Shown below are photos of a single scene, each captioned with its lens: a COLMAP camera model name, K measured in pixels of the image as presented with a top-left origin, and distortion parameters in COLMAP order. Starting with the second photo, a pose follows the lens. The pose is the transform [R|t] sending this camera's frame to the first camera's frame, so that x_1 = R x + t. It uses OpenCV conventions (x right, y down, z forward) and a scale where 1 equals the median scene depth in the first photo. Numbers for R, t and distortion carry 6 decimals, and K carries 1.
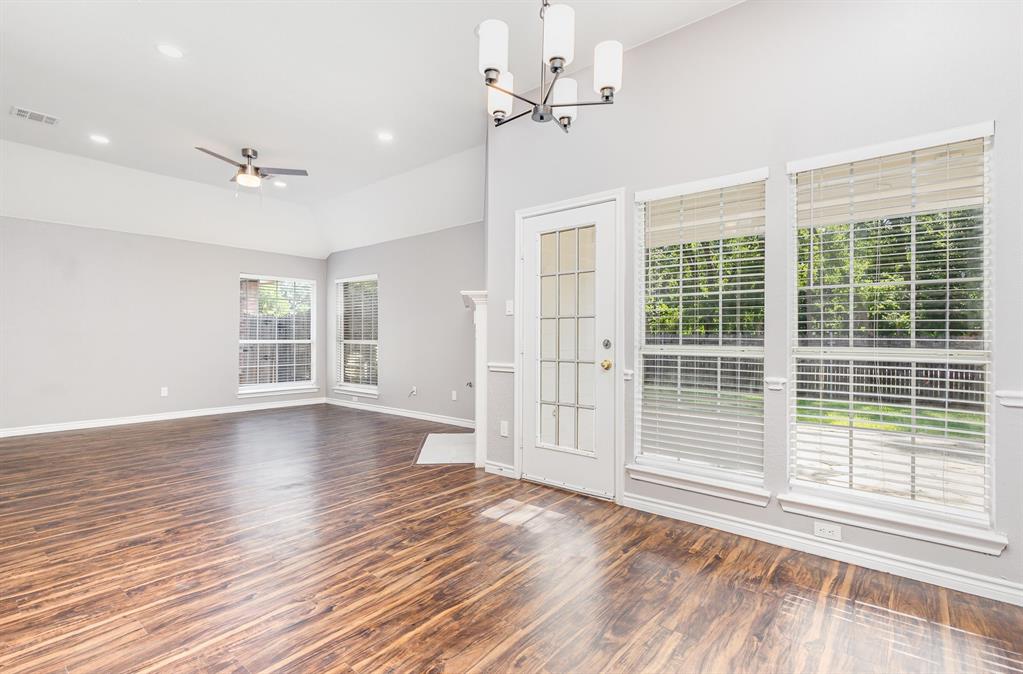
lens RADIAL K [[483.3, 0, 513.4], [0, 483.3, 340.0], [0, 0, 1]] dist [0.015066, -0.006602]
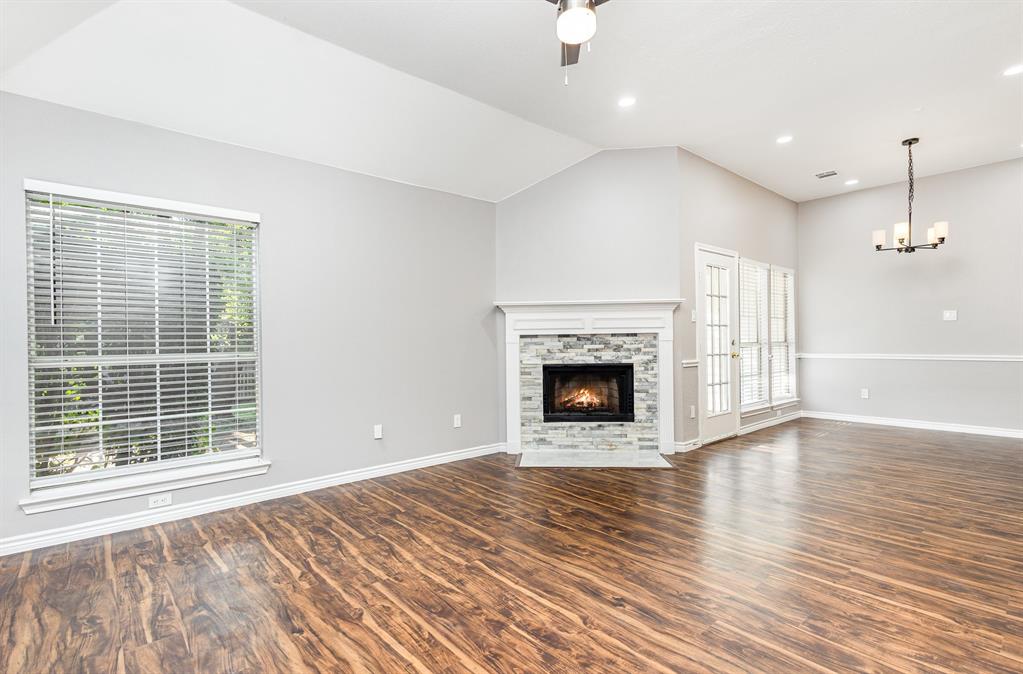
lens RADIAL K [[483.3, 0, 513.4], [0, 483.3, 340.0], [0, 0, 1]] dist [0.015066, -0.006602]
pose [[0.152562, -0.001923, 0.988292, -0.771168], [0.018179, 0.999834, -0.000861, -0.006441], [-0.988127, 0.018097, 0.152572, 0.730591]]
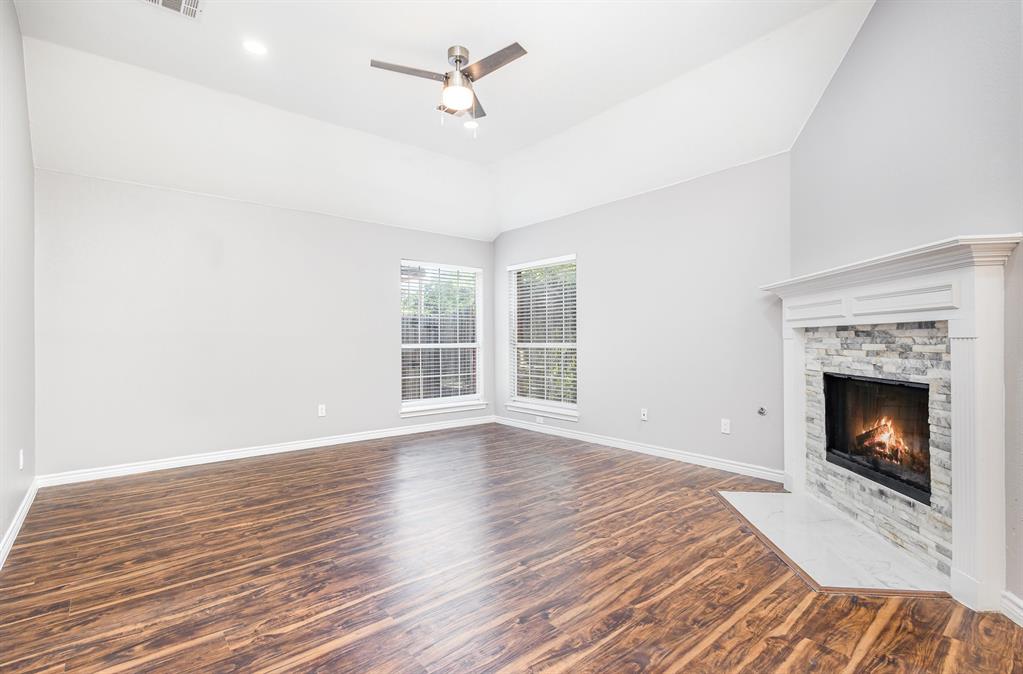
lens RADIAL K [[483.3, 0, 513.4], [0, 483.3, 340.0], [0, 0, 1]] dist [0.015066, -0.006602]
pose [[0.984802, -0.008033, -0.173497, -0.270546], [0.007428, 0.999964, -0.004138, -0.001631], [0.173524, 0.002787, 0.984826, 0.278108]]
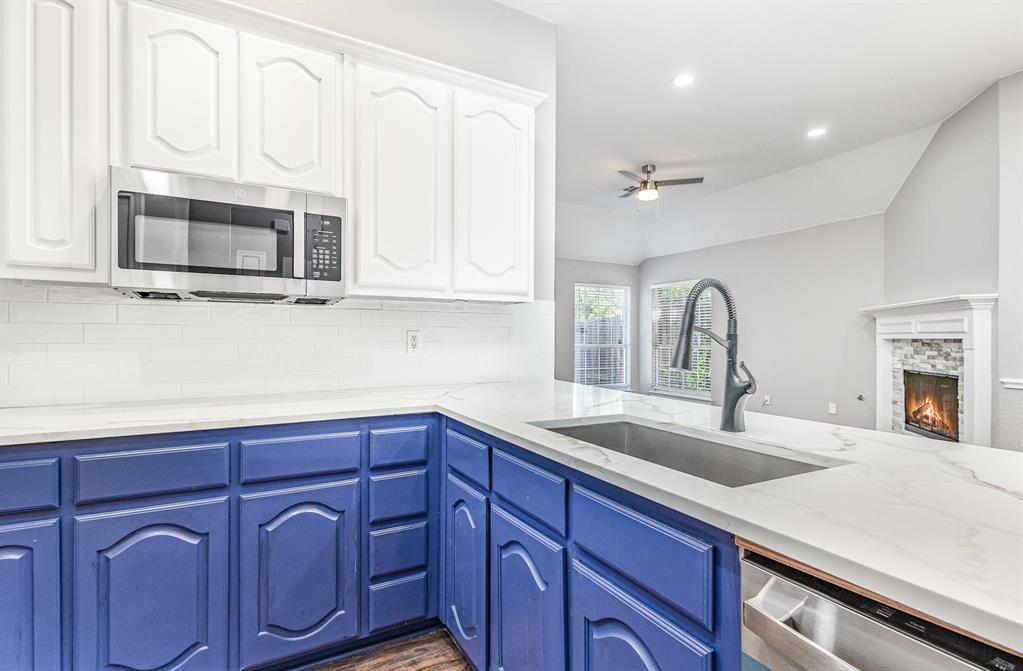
lens RADIAL K [[483.3, 0, 513.4], [0, 483.3, 338.5], [0, 0, 1]] dist [0.015066, -0.006602]
pose [[0.930242, 0.004415, -0.366919, -0.320174], [-0.005918, 0.999978, -0.002973, -0.009210], [0.366898, 0.004938, 0.930248, -0.060432]]
